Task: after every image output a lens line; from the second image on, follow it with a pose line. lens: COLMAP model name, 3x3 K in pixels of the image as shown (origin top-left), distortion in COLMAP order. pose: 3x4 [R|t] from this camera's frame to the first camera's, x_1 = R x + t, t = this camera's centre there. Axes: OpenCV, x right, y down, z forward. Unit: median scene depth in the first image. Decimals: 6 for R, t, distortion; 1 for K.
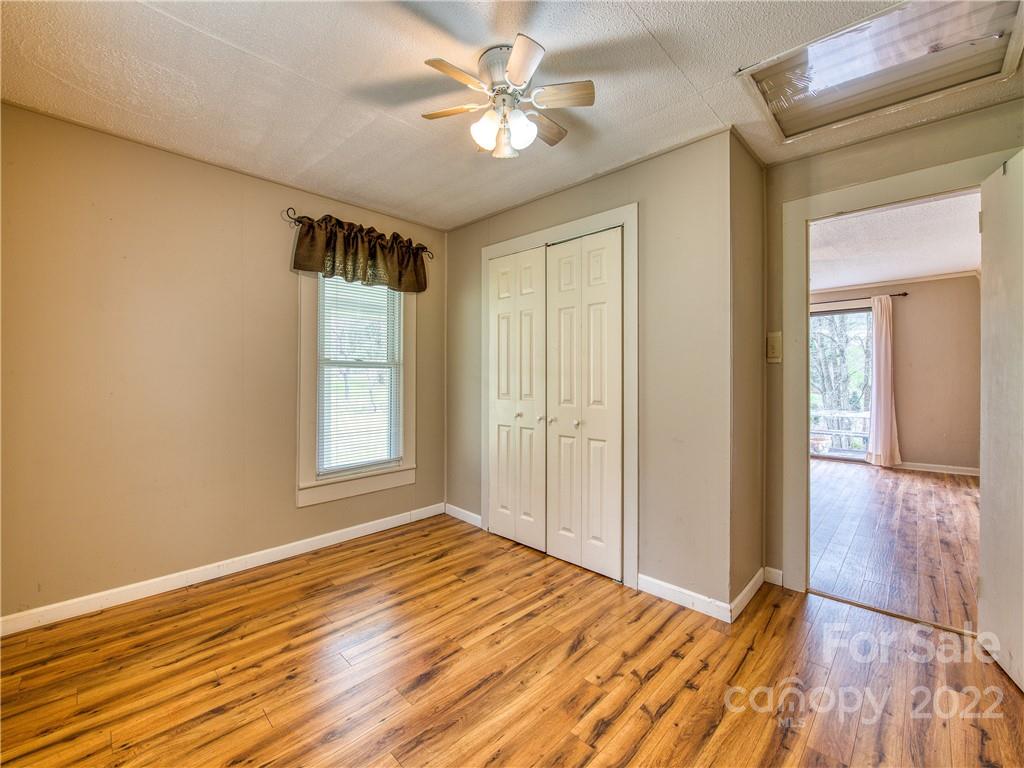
lens RADIAL K [[408.7, 0, 512.0], [0, 408.7, 384.0], [0, 0, 1]] dist [-0.023130, -0.000037]
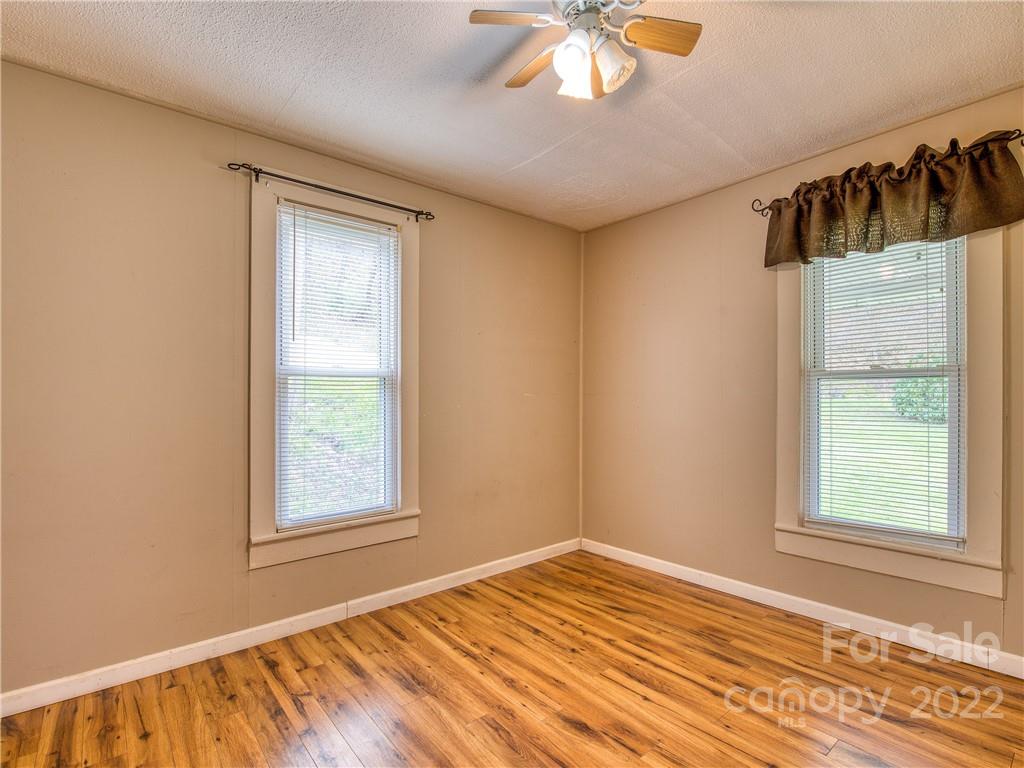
lens RADIAL K [[487.2, 0, 515.8], [0, 487.2, 401.4], [0, 0, 1]] dist [-0.015260, -0.000448]
pose [[-0.076981, 0.006086, -0.997014, 0.695726], [-0.010916, 0.999916, 0.006946, -0.005081], [0.996973, 0.011418, -0.076908, 0.741916]]
